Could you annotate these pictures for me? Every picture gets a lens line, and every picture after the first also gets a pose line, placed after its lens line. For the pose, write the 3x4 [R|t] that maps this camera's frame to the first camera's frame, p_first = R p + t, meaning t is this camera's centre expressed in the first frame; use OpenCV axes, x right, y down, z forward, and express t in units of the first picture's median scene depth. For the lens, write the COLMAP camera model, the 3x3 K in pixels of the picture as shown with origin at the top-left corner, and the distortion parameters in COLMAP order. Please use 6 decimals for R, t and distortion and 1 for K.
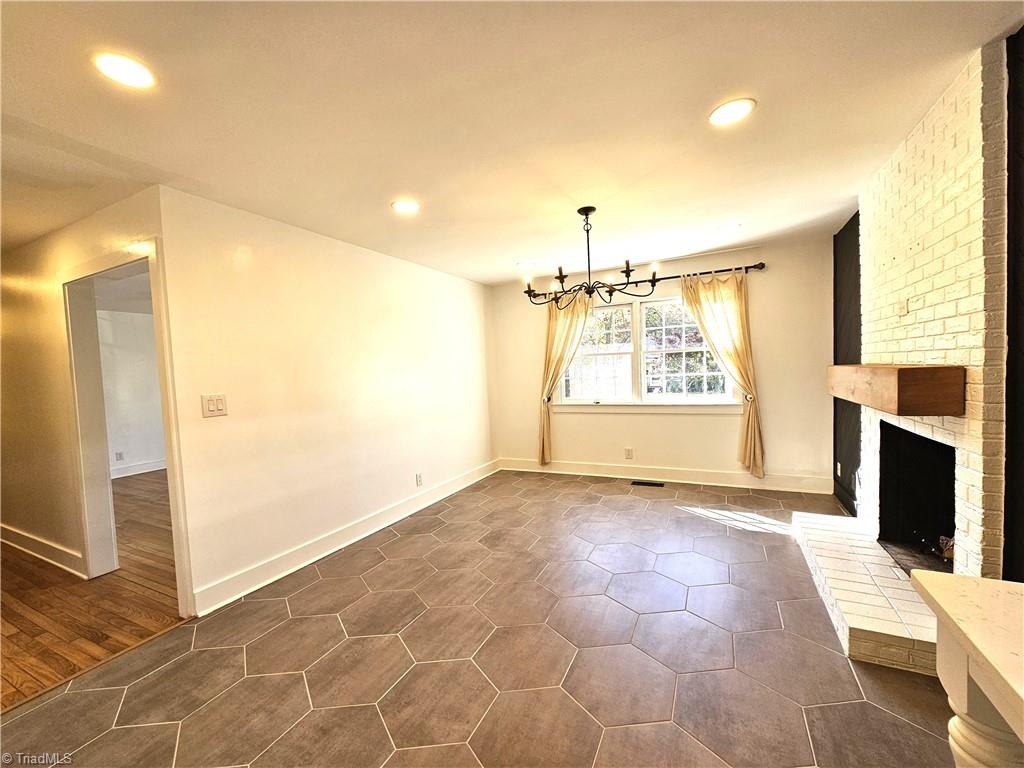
lens RADIAL K [[414.1, 0, 515.4], [0, 414.1, 387.4], [0, 0, 1]] dist [0.000760, -0.000111]
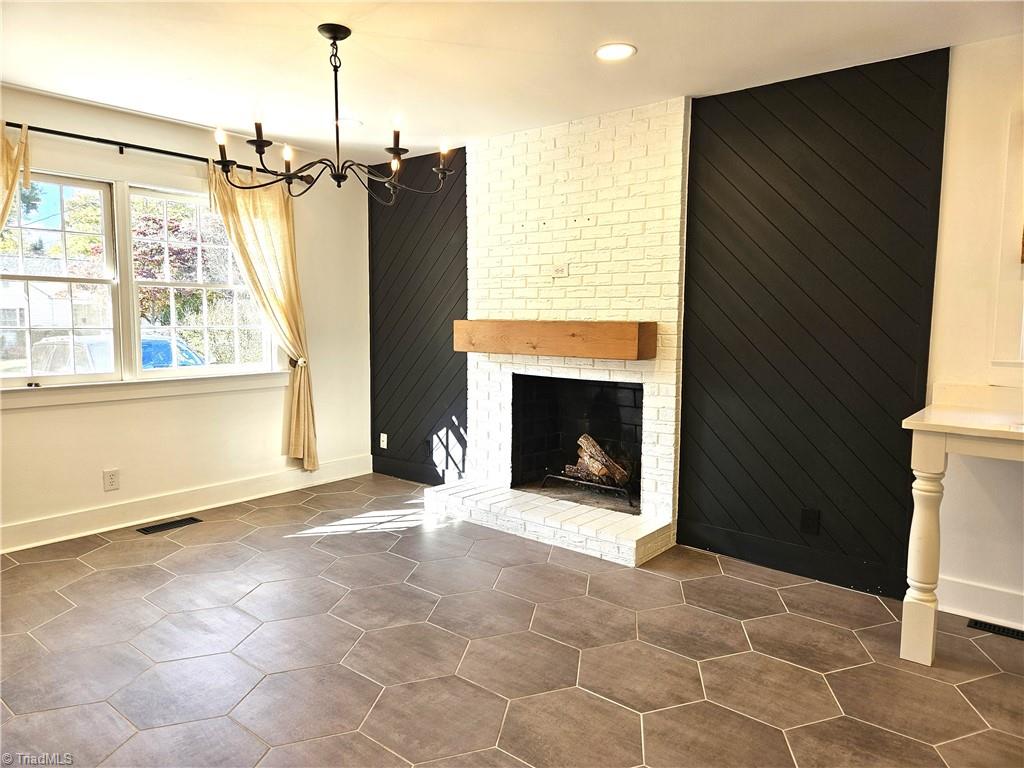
lens RADIAL K [[685.9, 0, 512.6], [0, 685.9, 388.5], [0, 0, 1]] dist [-0.101610, 0.000166]
pose [[0.227936, -0.066449, 0.971406, -0.492216], [0.021887, 0.997766, 0.063116, 0.004146], [-0.973430, 0.006875, 0.228882, 0.400366]]
